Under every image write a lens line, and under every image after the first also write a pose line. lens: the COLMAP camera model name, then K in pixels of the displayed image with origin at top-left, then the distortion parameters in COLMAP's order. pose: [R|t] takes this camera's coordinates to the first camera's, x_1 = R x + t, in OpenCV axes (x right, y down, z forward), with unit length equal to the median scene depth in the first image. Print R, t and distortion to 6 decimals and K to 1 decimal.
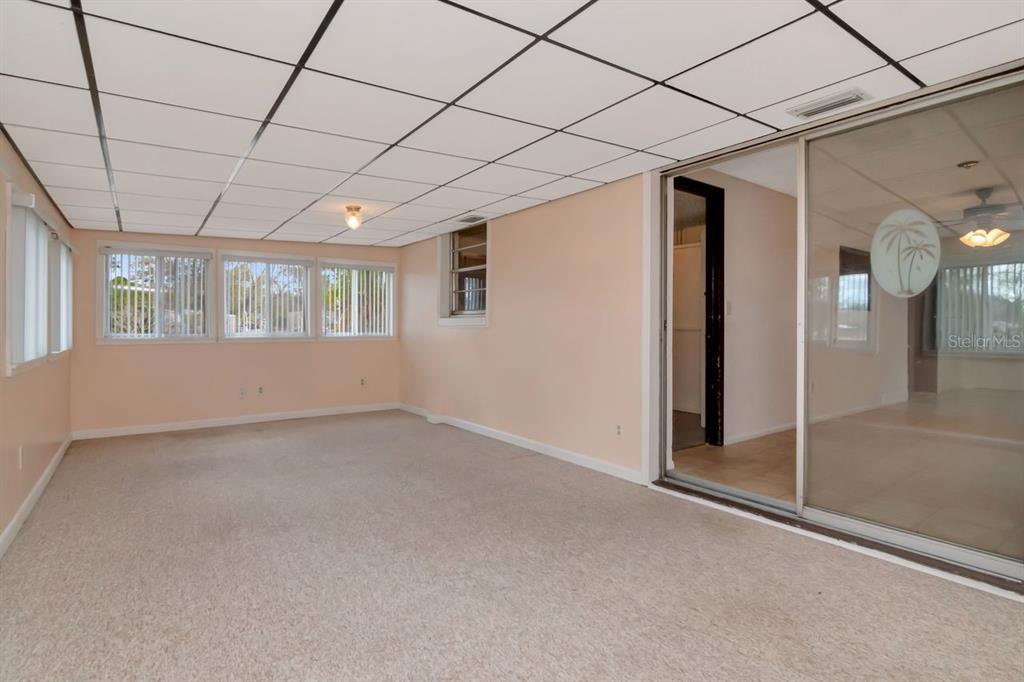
lens RADIAL K [[511.0, 0, 512.1], [0, 511.0, 322.9], [0, 0, 1]] dist [-0.002346, -0.002297]
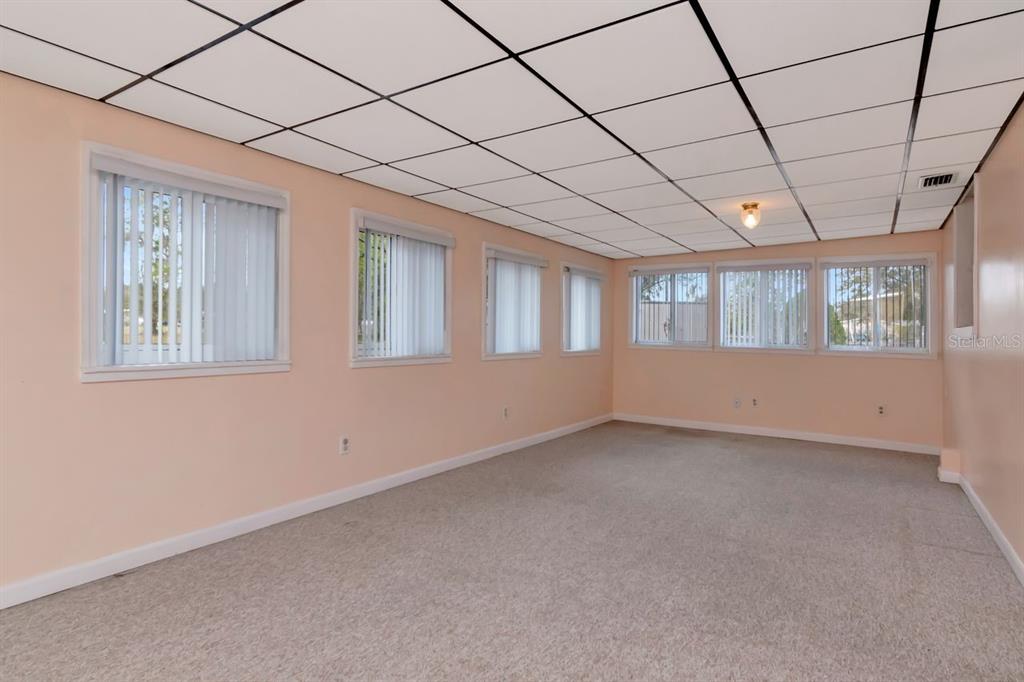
lens RADIAL K [[569.7, 0, 515.7], [0, 569.7, 342.4], [0, 0, 1]] dist [-0.004177, -0.001689]
pose [[0.371767, 0.027418, -0.927921, 0.677648], [-0.013272, 0.999619, 0.024219, -0.002725], [0.928231, 0.003312, 0.371989, 0.342536]]
